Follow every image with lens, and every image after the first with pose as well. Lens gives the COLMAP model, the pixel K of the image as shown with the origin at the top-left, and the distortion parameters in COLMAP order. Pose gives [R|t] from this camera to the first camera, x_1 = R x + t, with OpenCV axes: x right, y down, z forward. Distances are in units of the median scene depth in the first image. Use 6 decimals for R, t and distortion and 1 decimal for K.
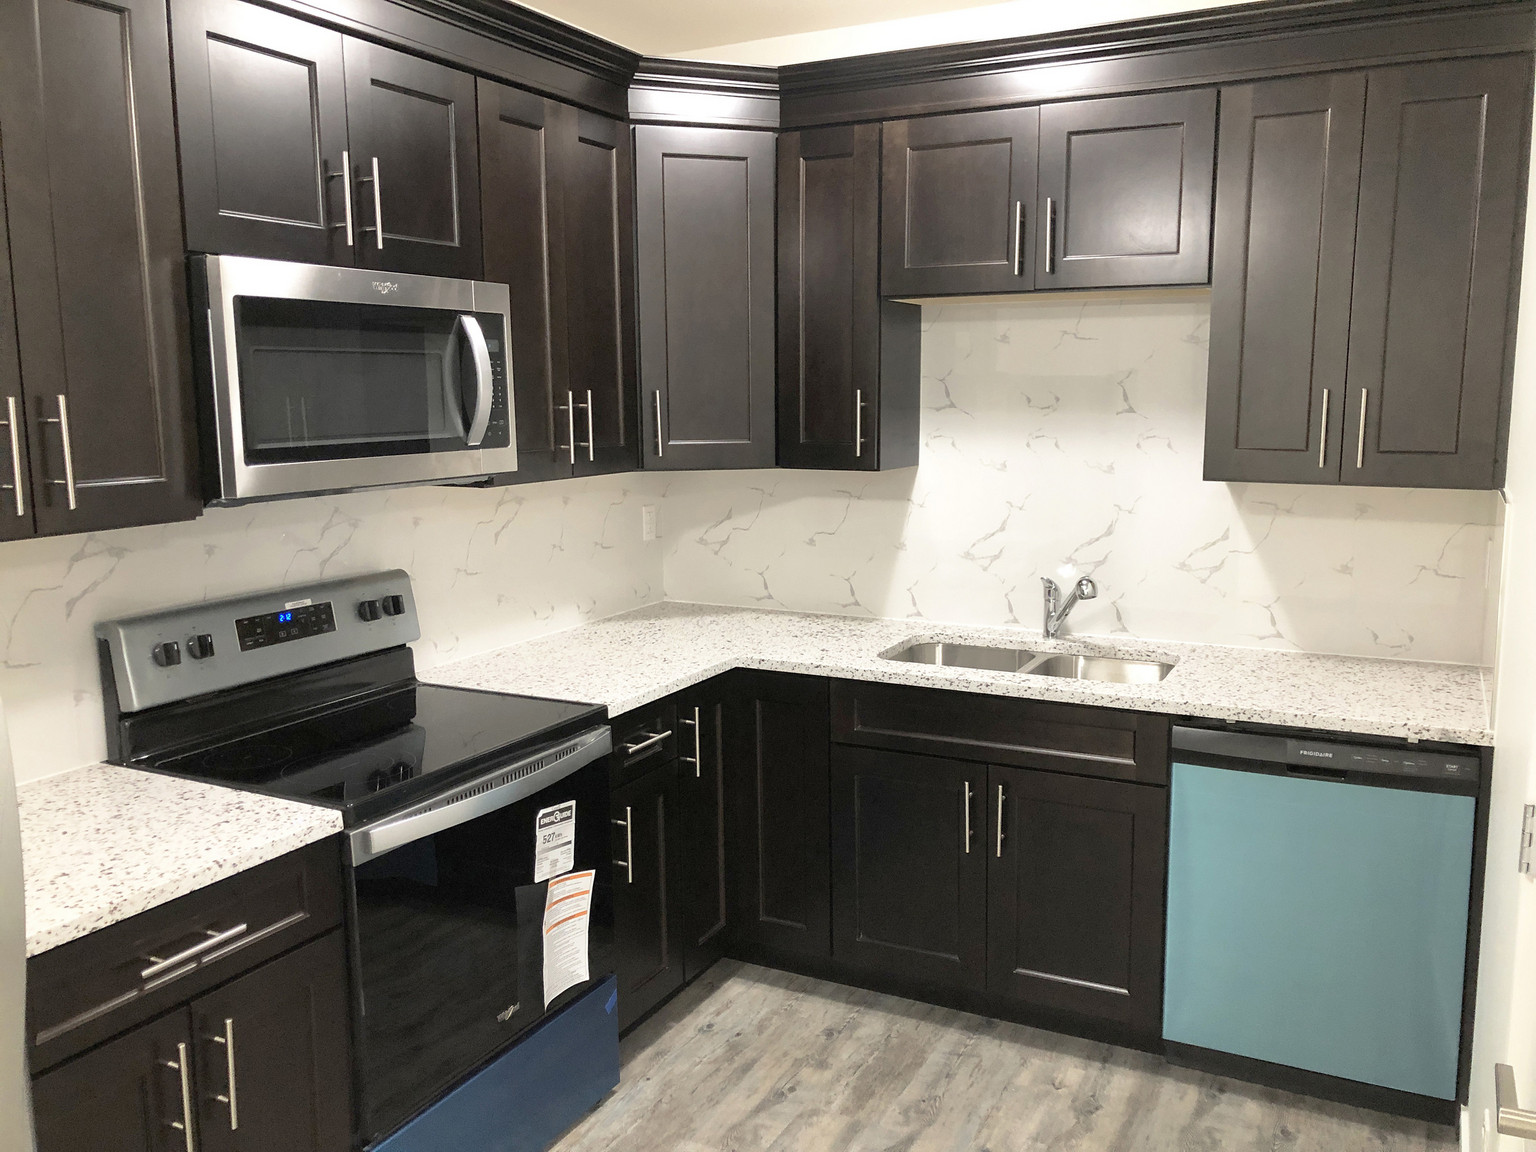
lens RADIAL K [[1265.8, 0, 780.9], [0, 1265.8, 566.9], [0, 0, 1]] dist [0.024720, -0.022222]
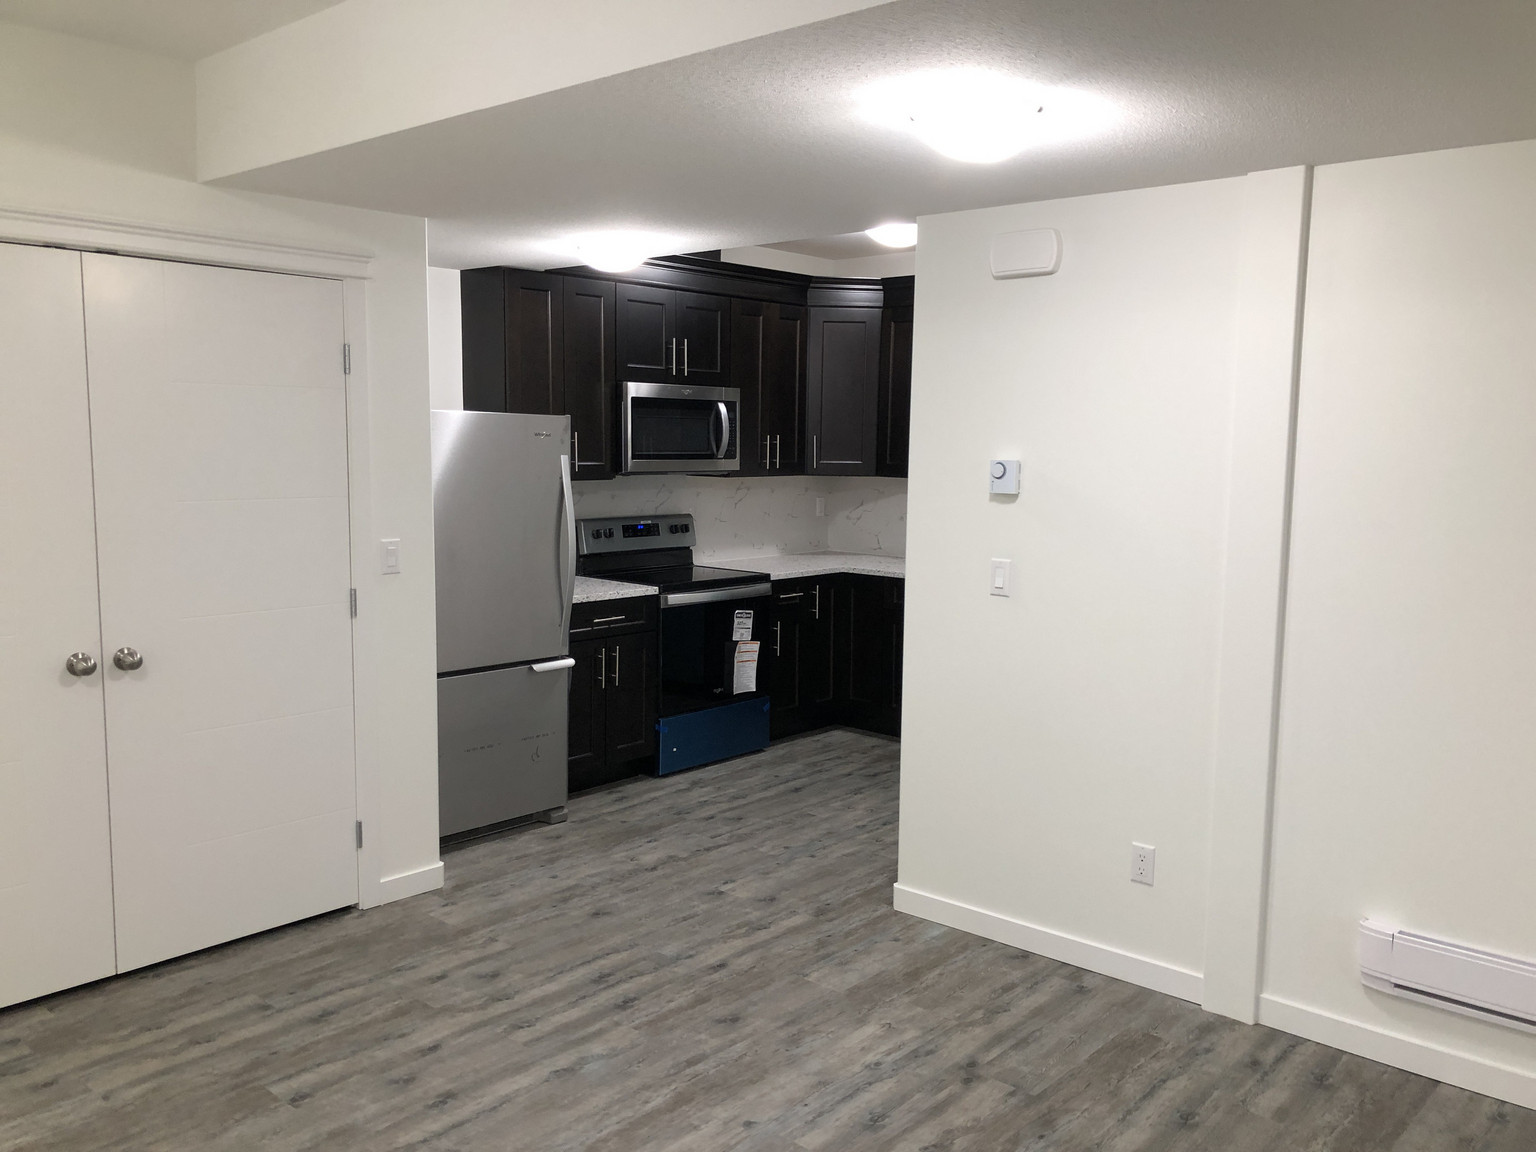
lens RADIAL K [[1265.8, 0, 779.5], [0, 1265.8, 589.3], [0, 0, 1]] dist [0.024720, -0.022222]
pose [[0.967940, 0.052346, -0.245667, 0.421390], [-0.057390, 0.998262, -0.013414, 0.161514], [0.244538, 0.027083, 0.969262, -1.150244]]
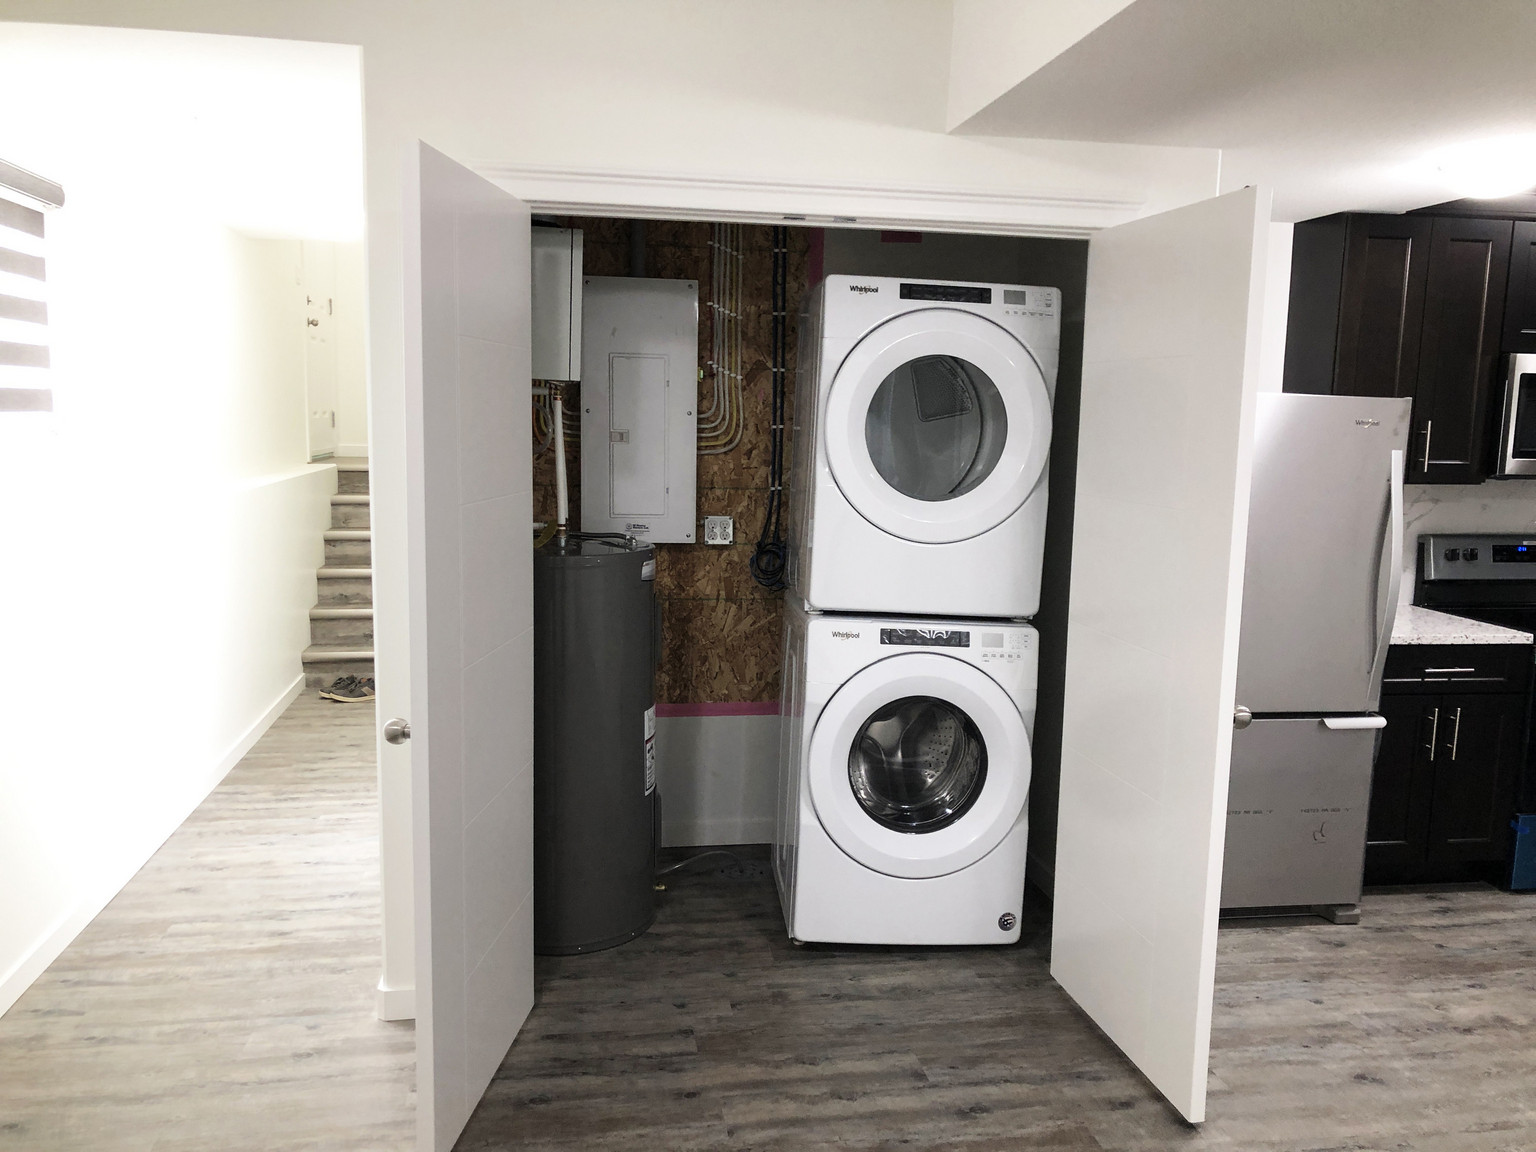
lens RADIAL K [[1265.8, 0, 766.7], [0, 1265.8, 586.2], [0, 0, 1]] dist [0.024720, -0.022222]
pose [[0.592937, 0.130017, -0.794683, 0.378889], [-0.139634, 0.988530, 0.057547, 0.126337], [0.793050, 0.076844, 0.604290, -0.849921]]
